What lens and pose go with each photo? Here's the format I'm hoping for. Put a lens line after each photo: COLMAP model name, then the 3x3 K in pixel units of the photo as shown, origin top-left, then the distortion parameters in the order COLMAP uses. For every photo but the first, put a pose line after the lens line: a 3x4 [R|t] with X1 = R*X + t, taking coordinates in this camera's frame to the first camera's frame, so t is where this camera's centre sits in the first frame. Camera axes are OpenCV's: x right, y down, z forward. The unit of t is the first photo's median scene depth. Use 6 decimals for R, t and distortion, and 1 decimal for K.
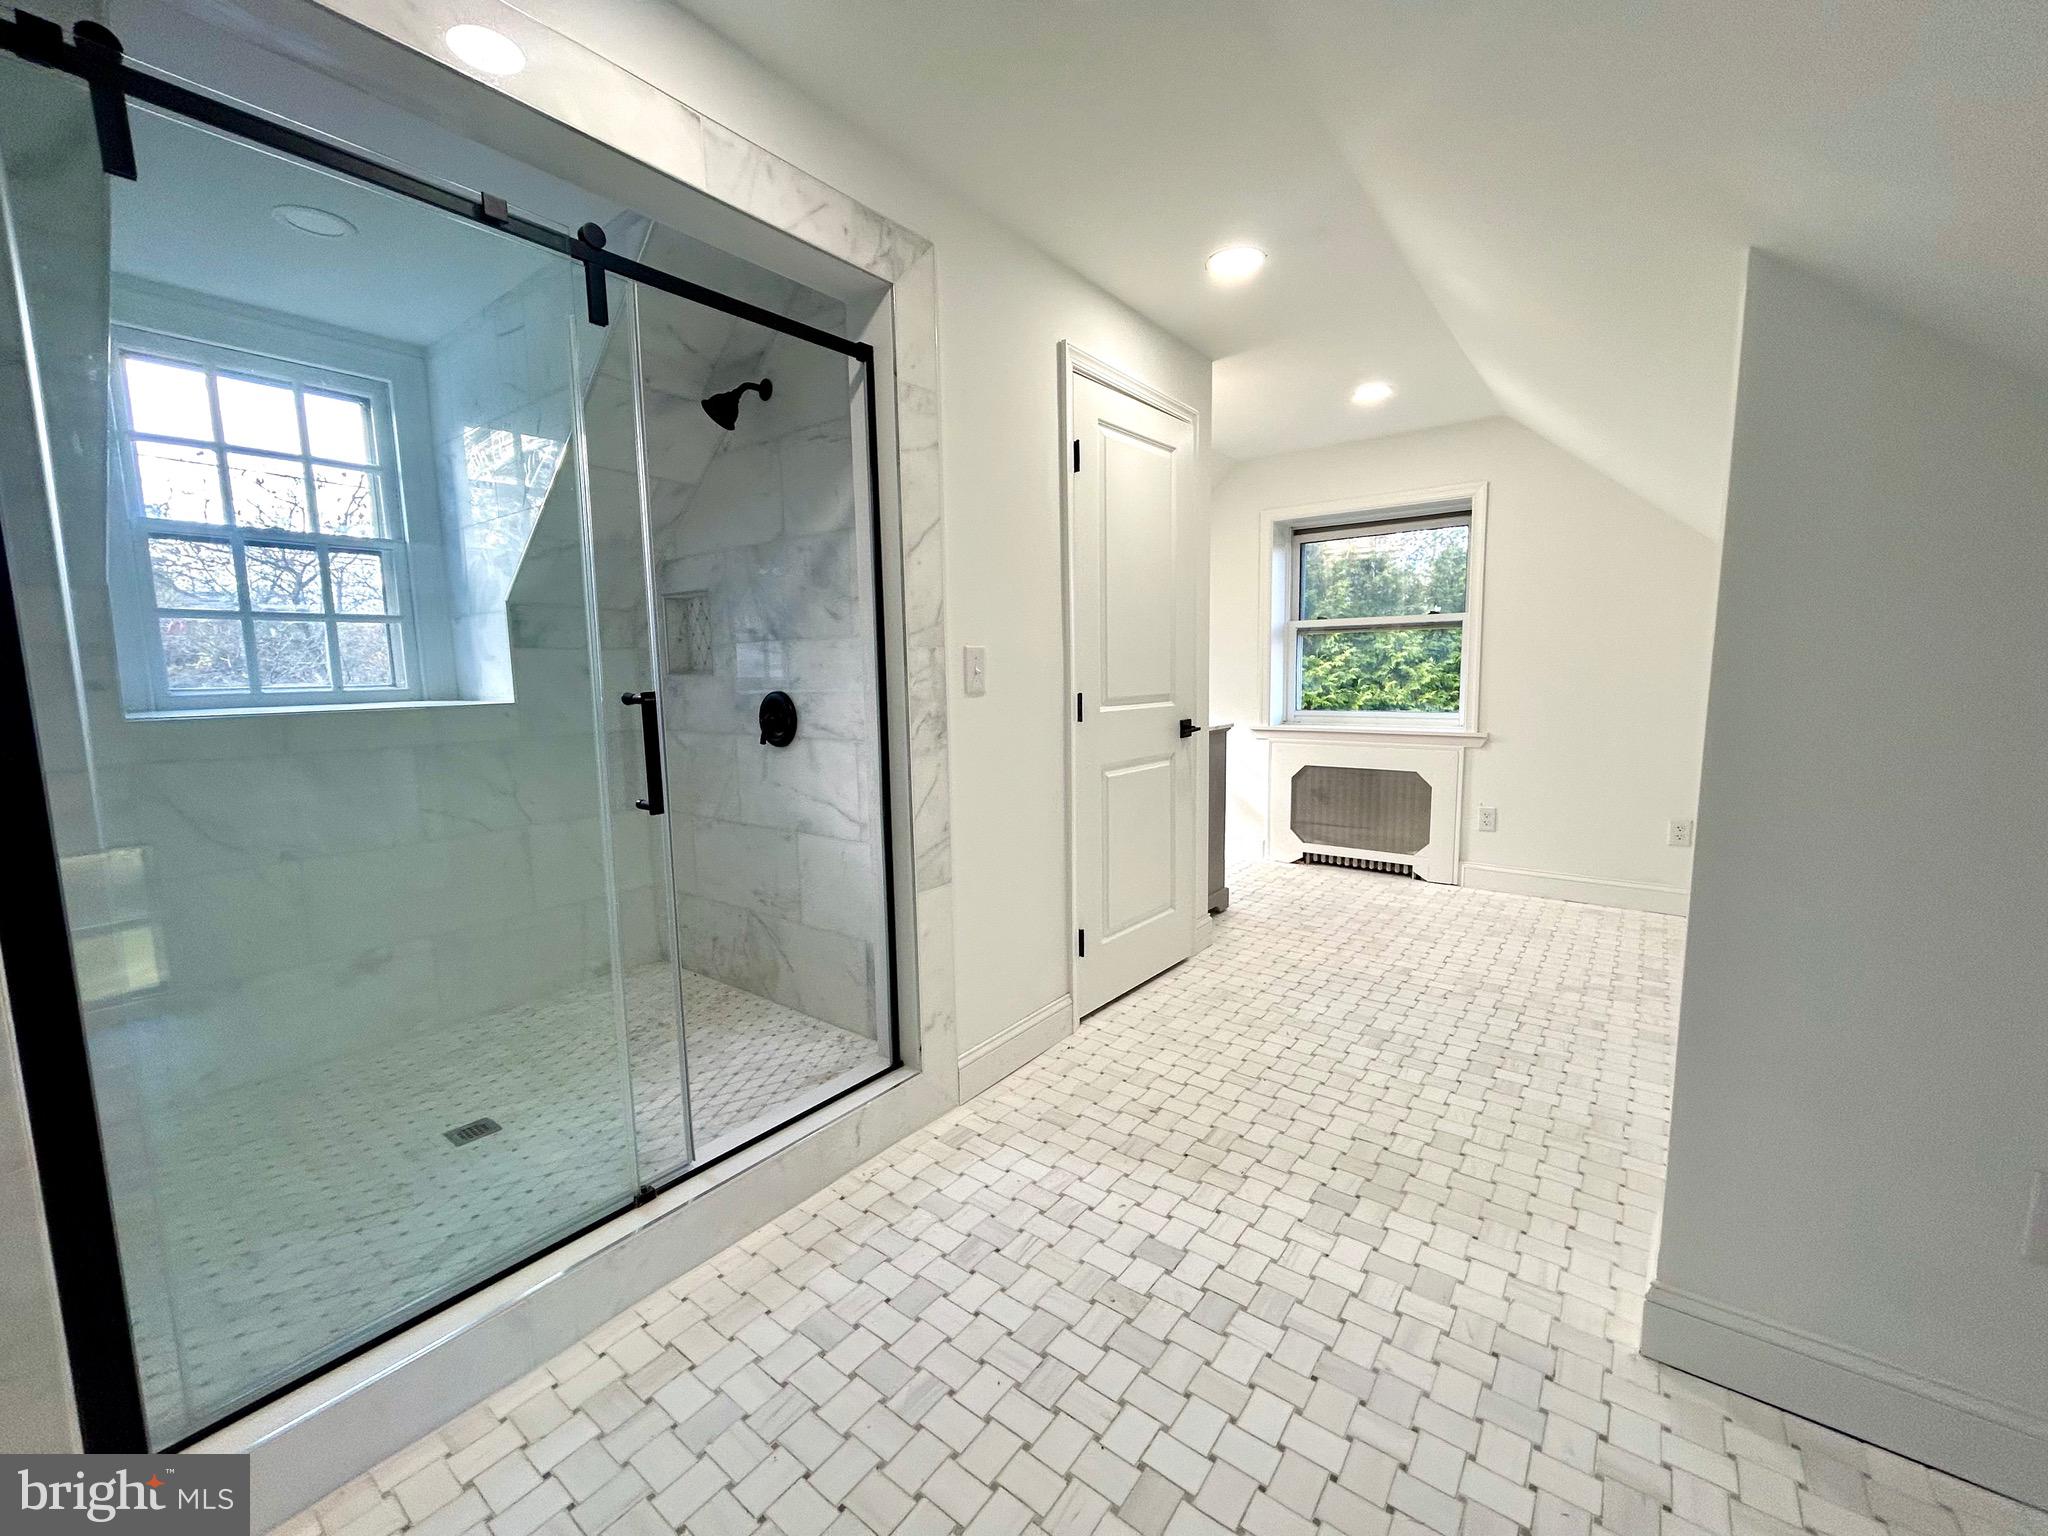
lens RADIAL K [[826.2, 0, 1022.7], [0, 826.2, 763.9], [0, 0, 1]] dist [-0.004416, 0.001381]
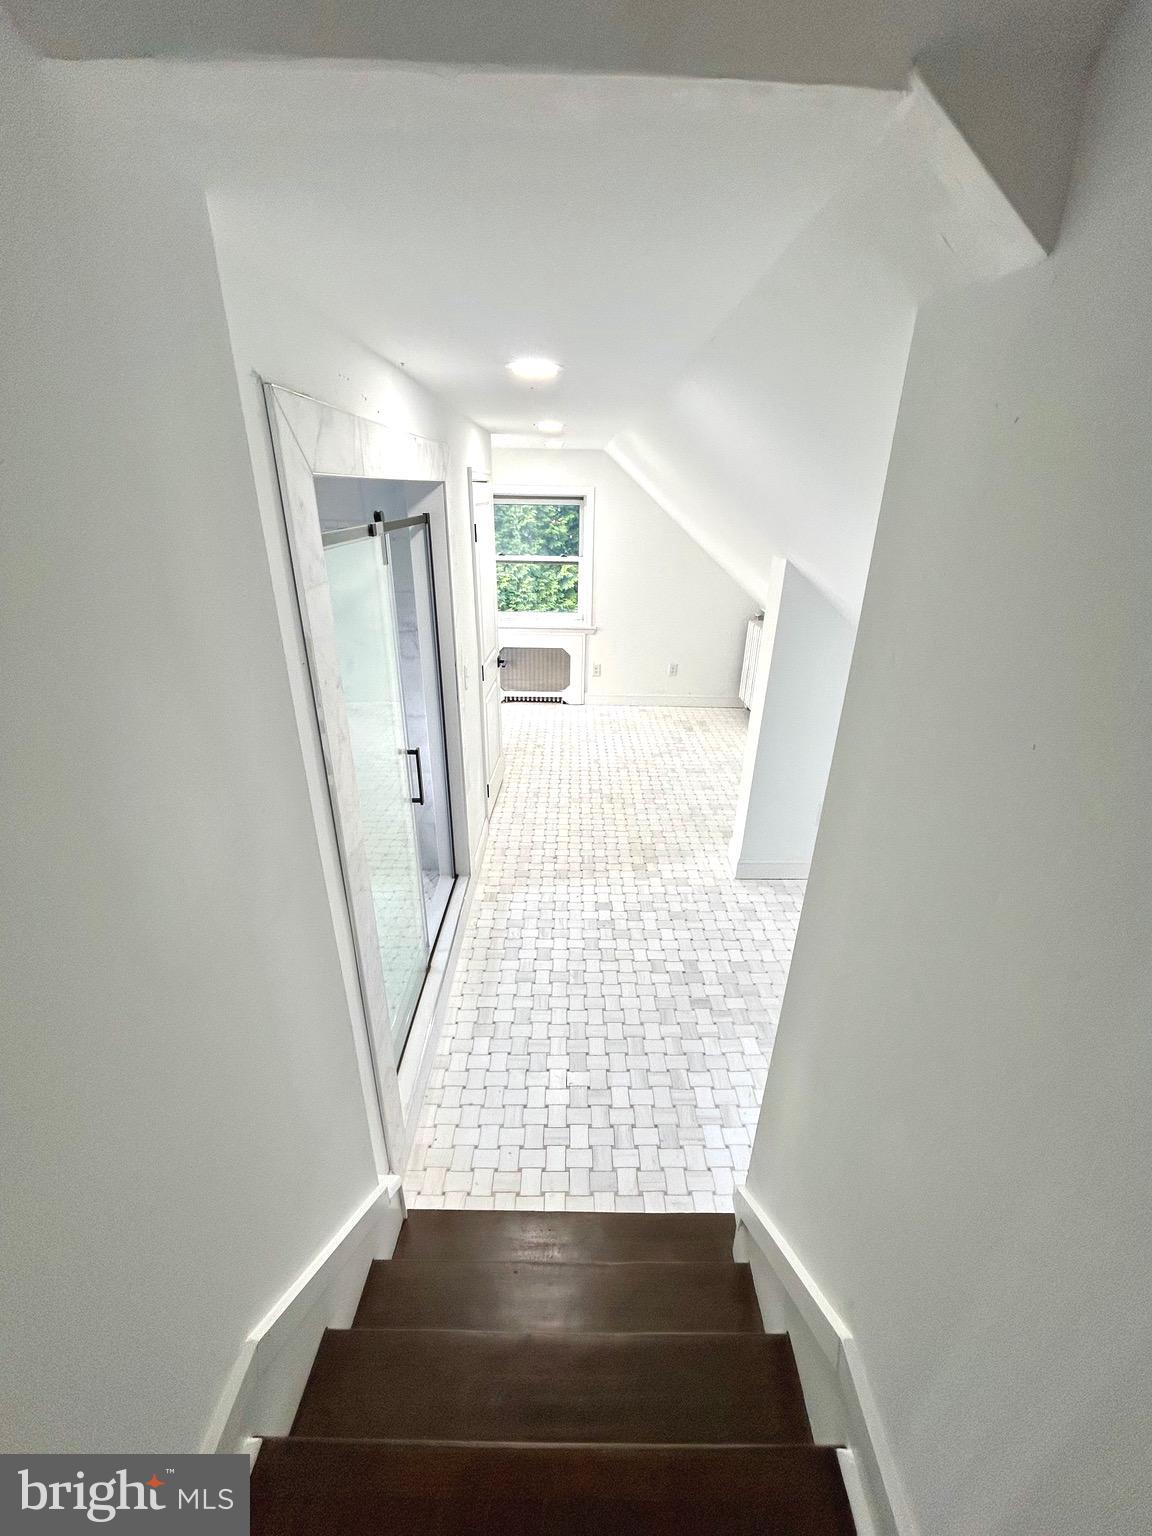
lens RADIAL K [[619.7, 0, 573.9], [0, 619.7, 768.6], [0, 0, 1]] dist [-0.004416, 0.001381]
pose [[0.785149, -0.230229, 0.574923, -0.776855], [0.039180, 0.944938, 0.324896, -0.390473], [-0.618067, -0.232566, 0.750937, -0.276767]]
